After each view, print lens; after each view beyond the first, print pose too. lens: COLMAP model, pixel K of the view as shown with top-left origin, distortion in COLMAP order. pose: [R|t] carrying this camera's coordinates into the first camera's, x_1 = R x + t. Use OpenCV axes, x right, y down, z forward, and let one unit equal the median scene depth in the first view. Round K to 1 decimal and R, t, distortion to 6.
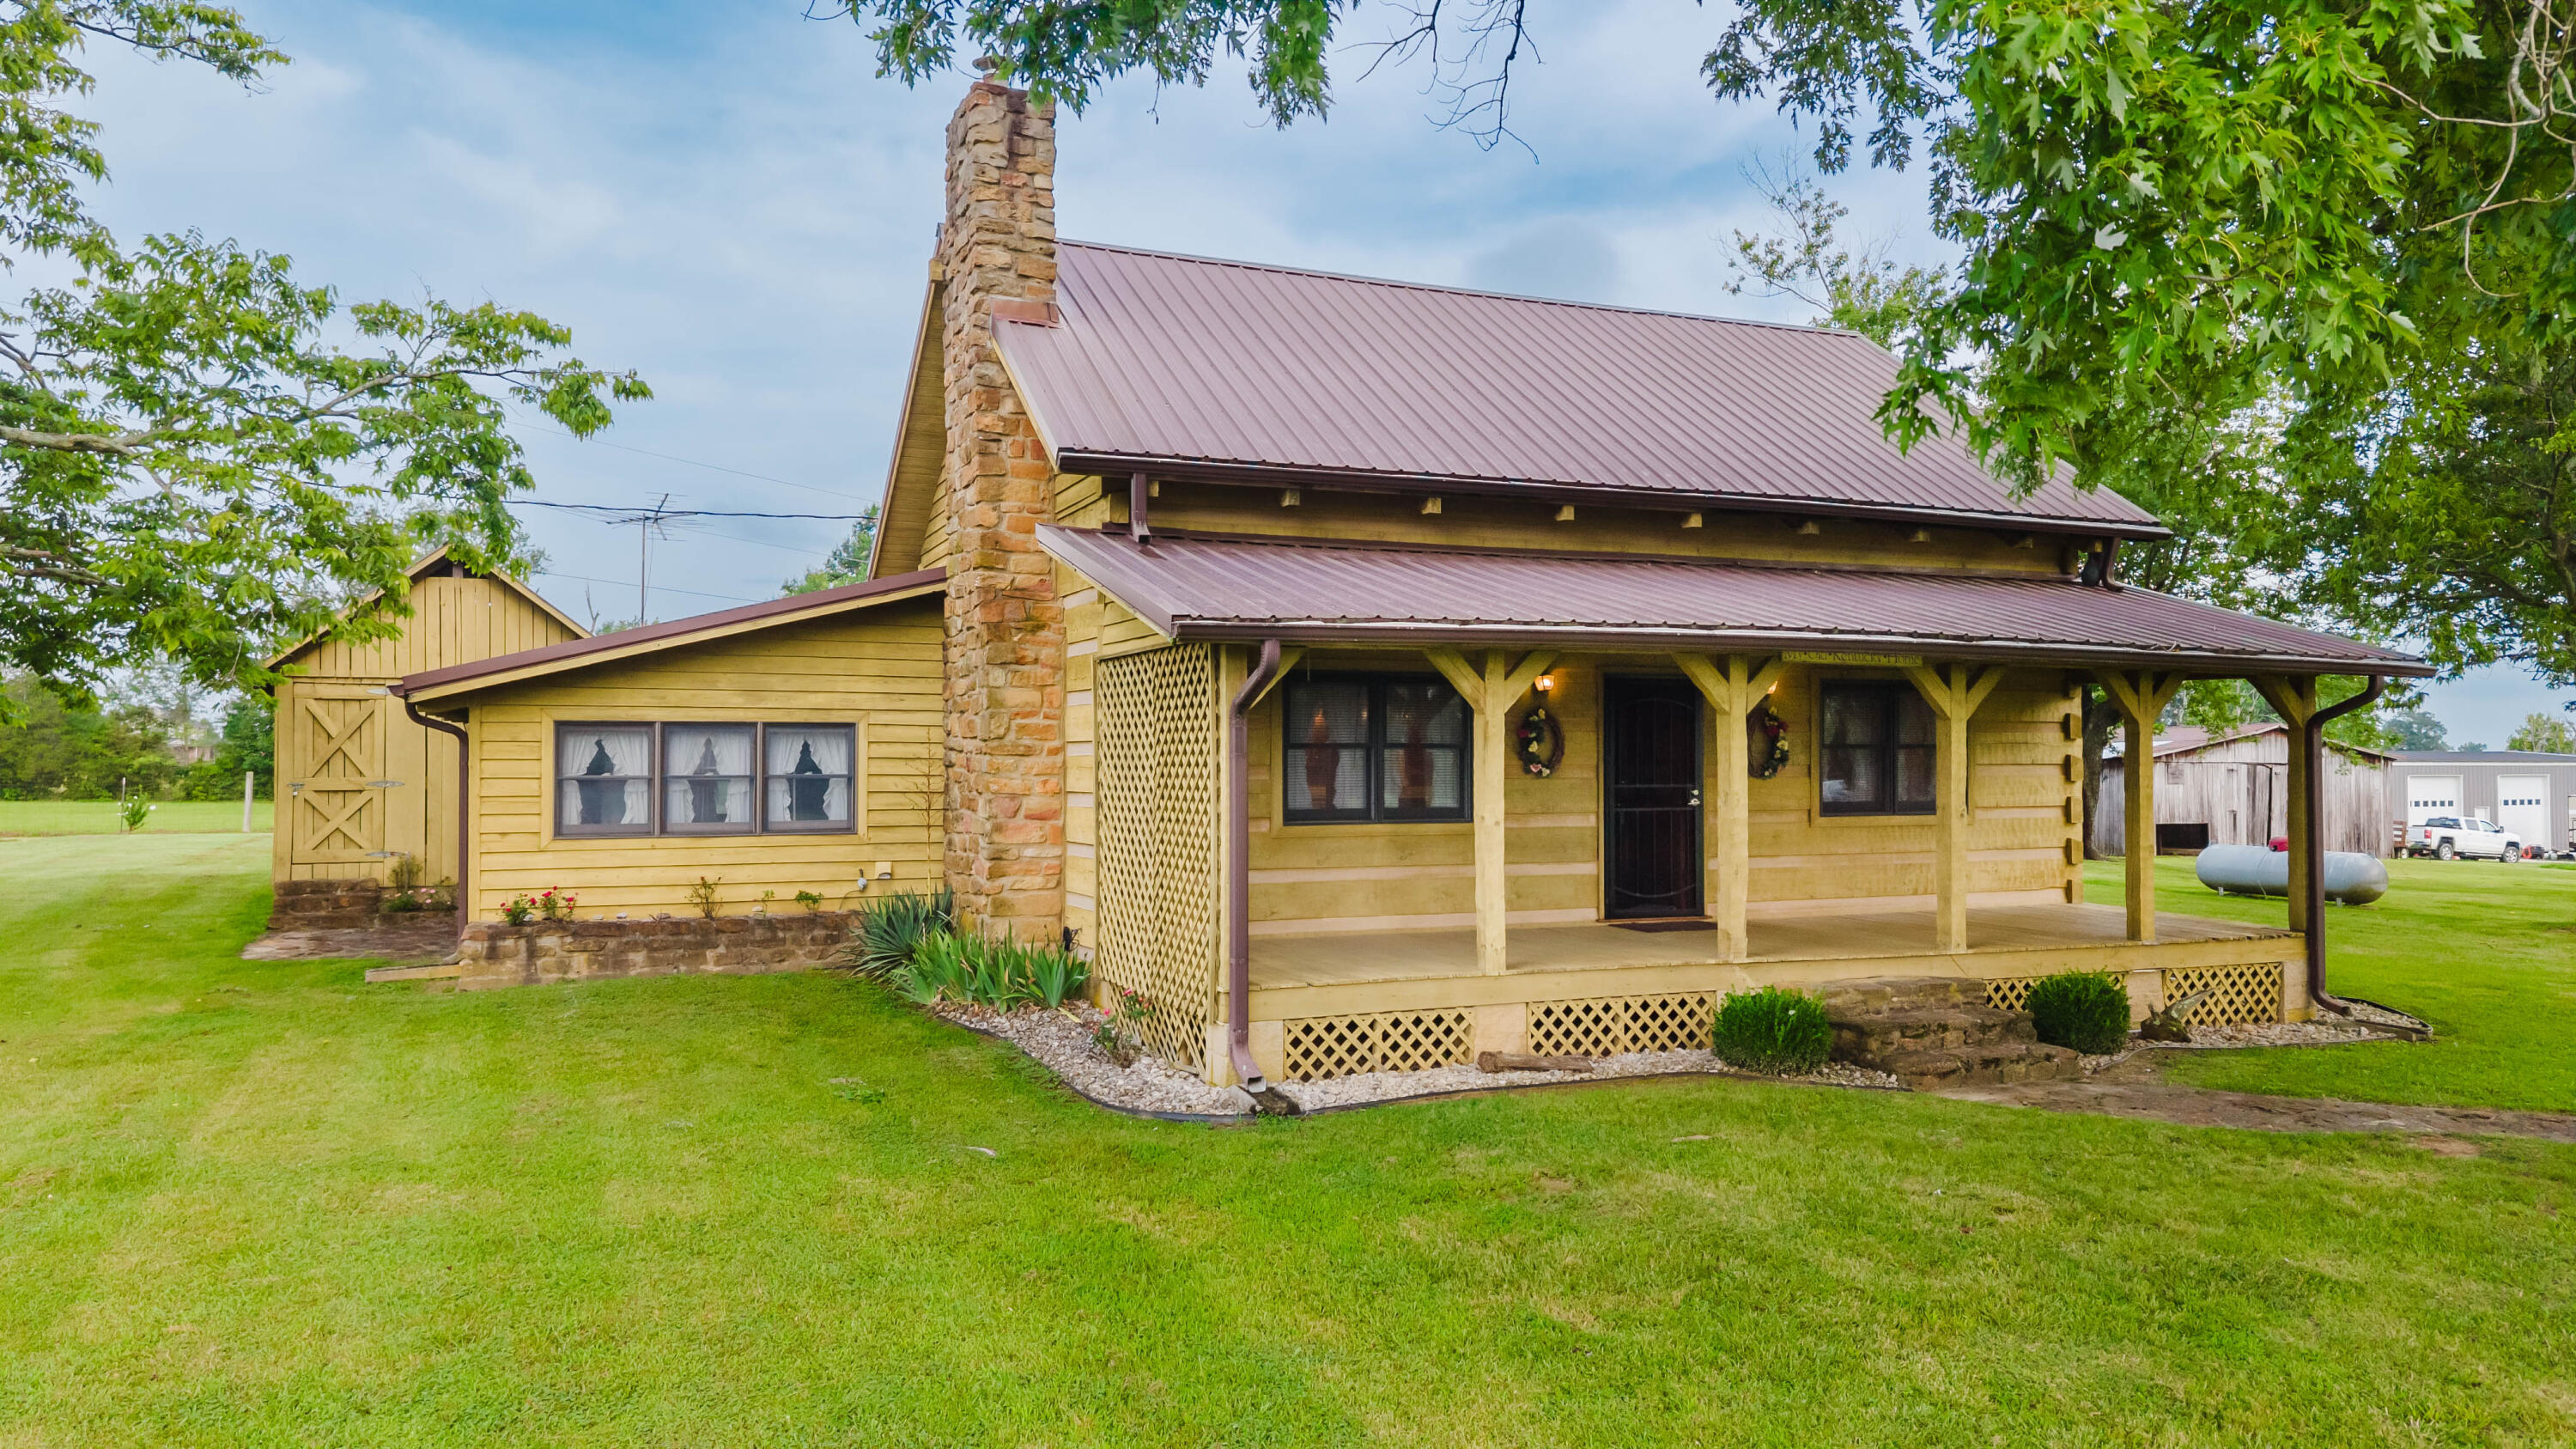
lens RADIAL K [[1735.8, 0, 1207.8], [0, 1735.8, 750.6], [0, 0, 1]] dist [0.041813, 0.000571]
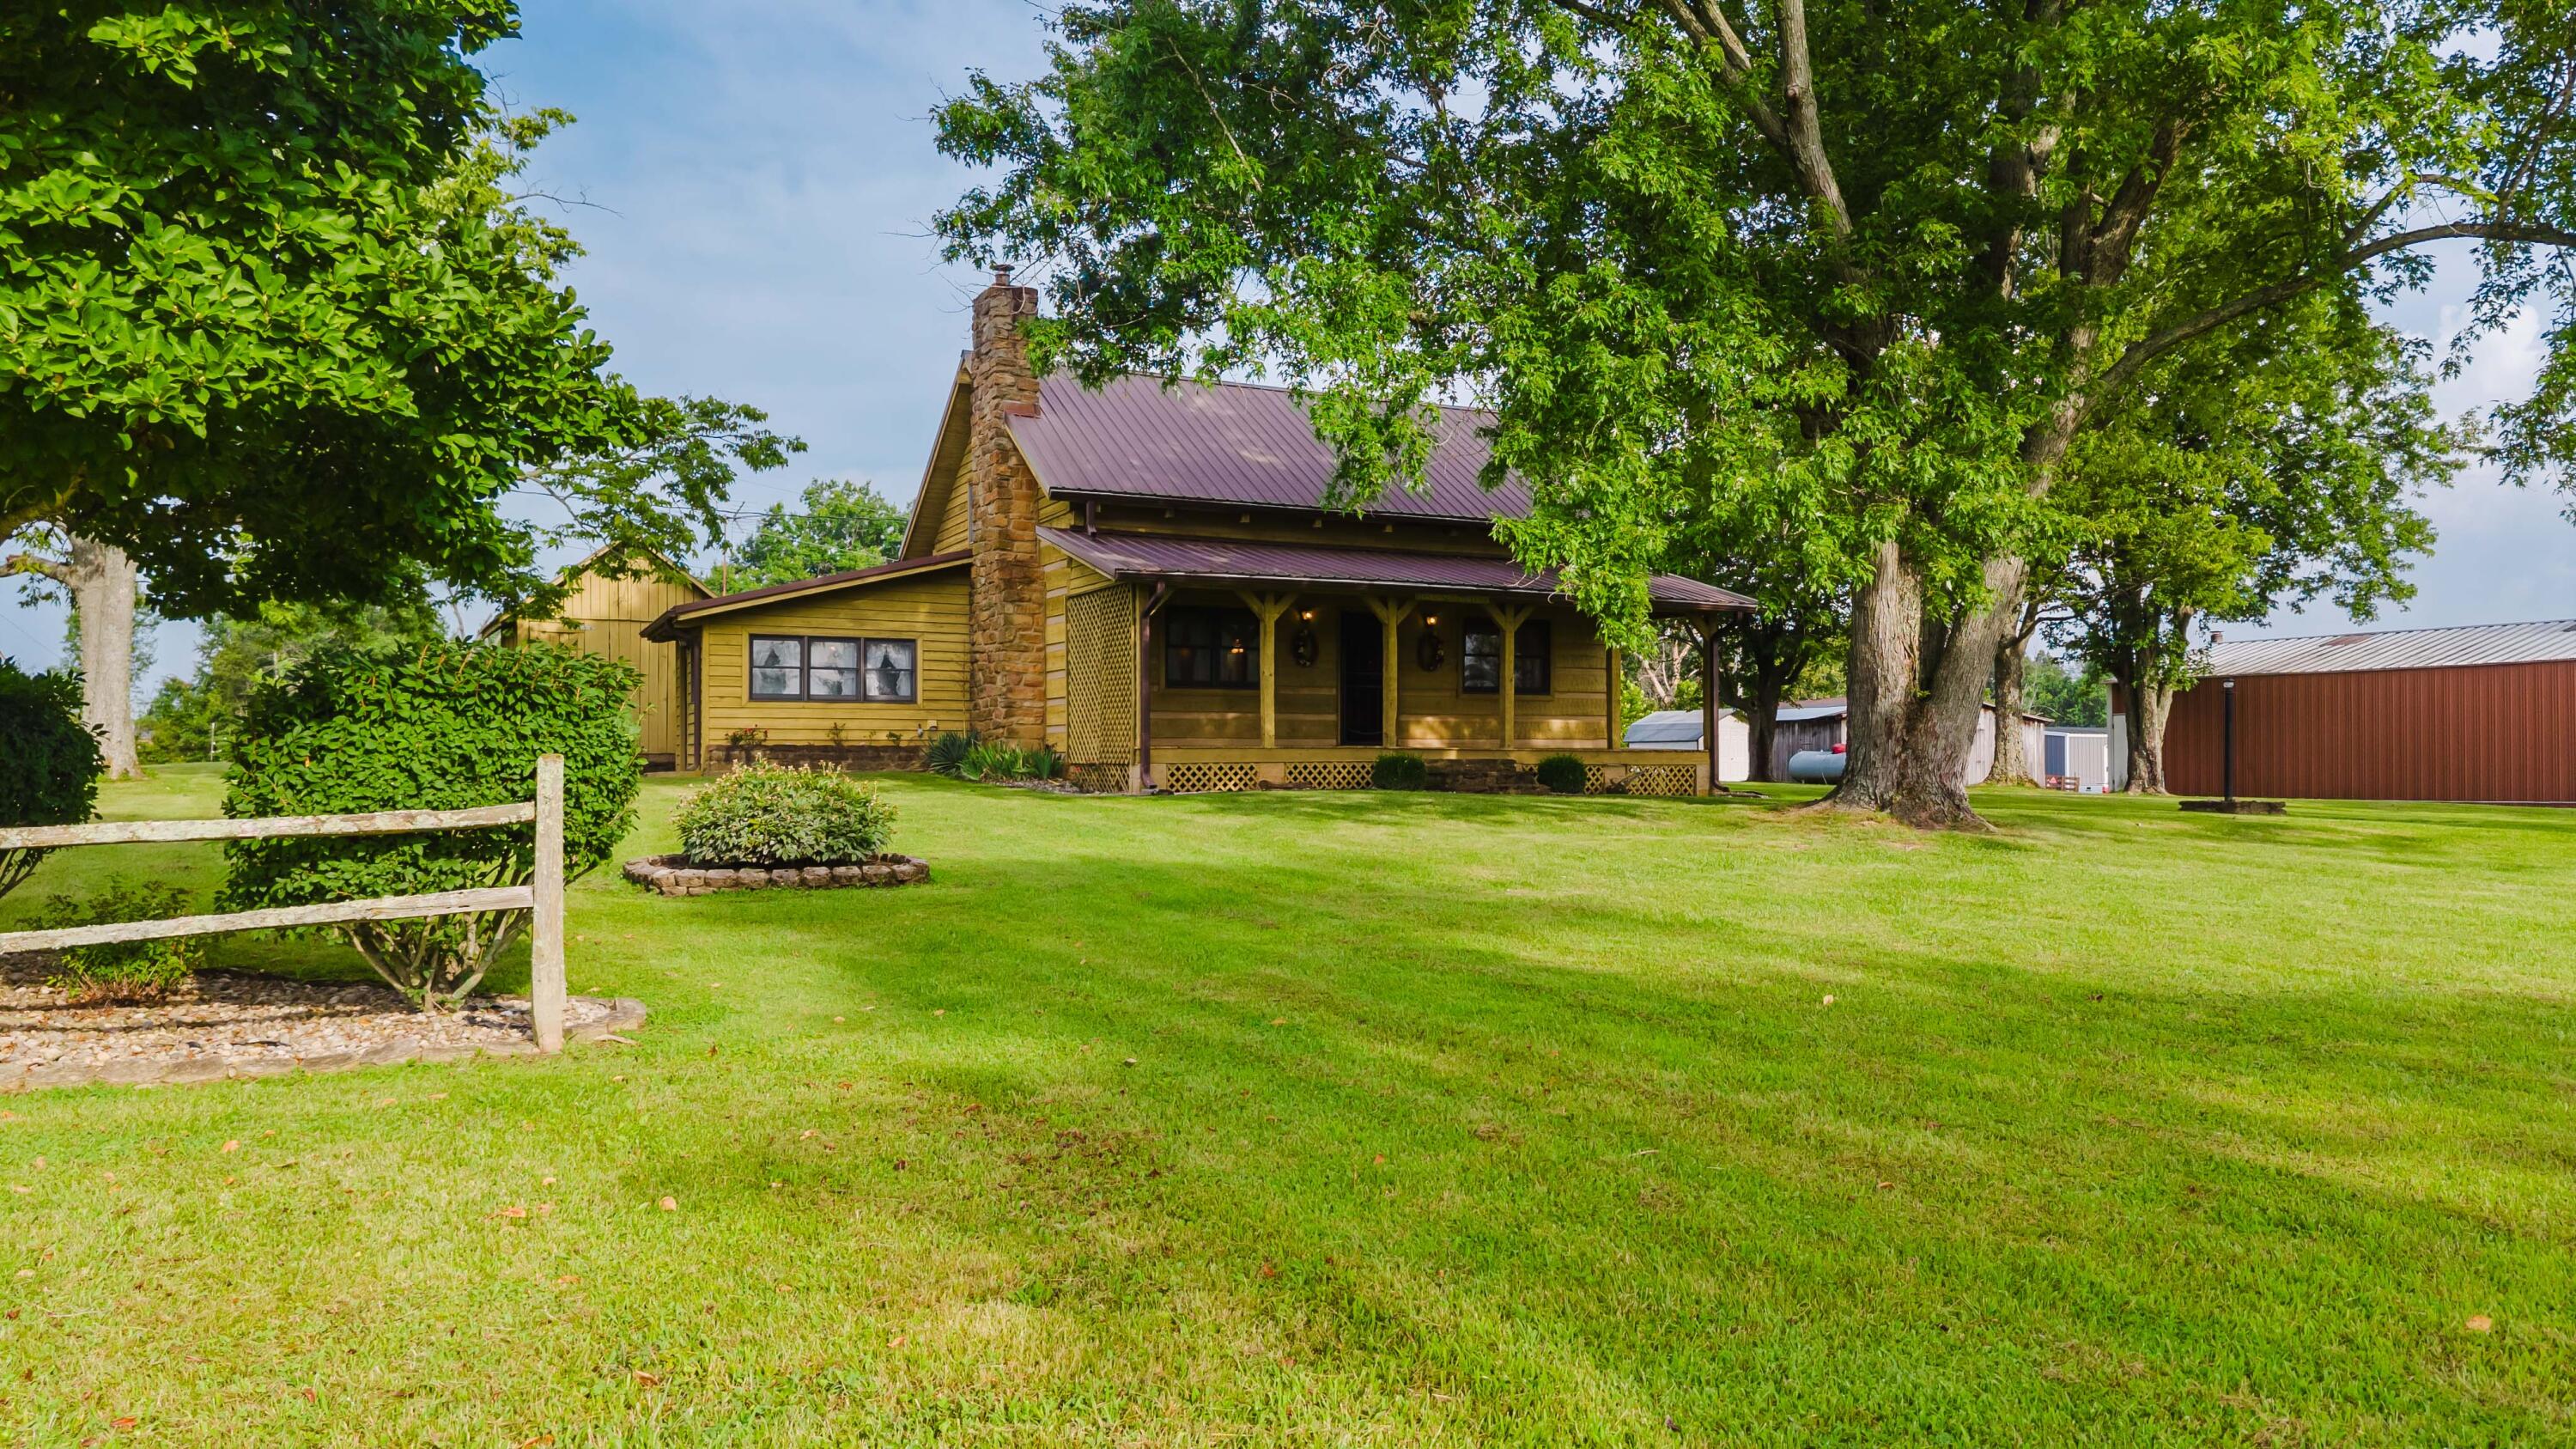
lens RADIAL K [[1735.8, 0, 1284.3], [0, 1735.8, 738.9], [0, 0, 1]] dist [0.041813, 0.000571]
pose [[0.993212, 0.000061, 0.116318, -0.044553], [0.000947, 0.999962, -0.008611, 0.108690], [-0.116315, 0.008663, 0.993175, -0.835289]]
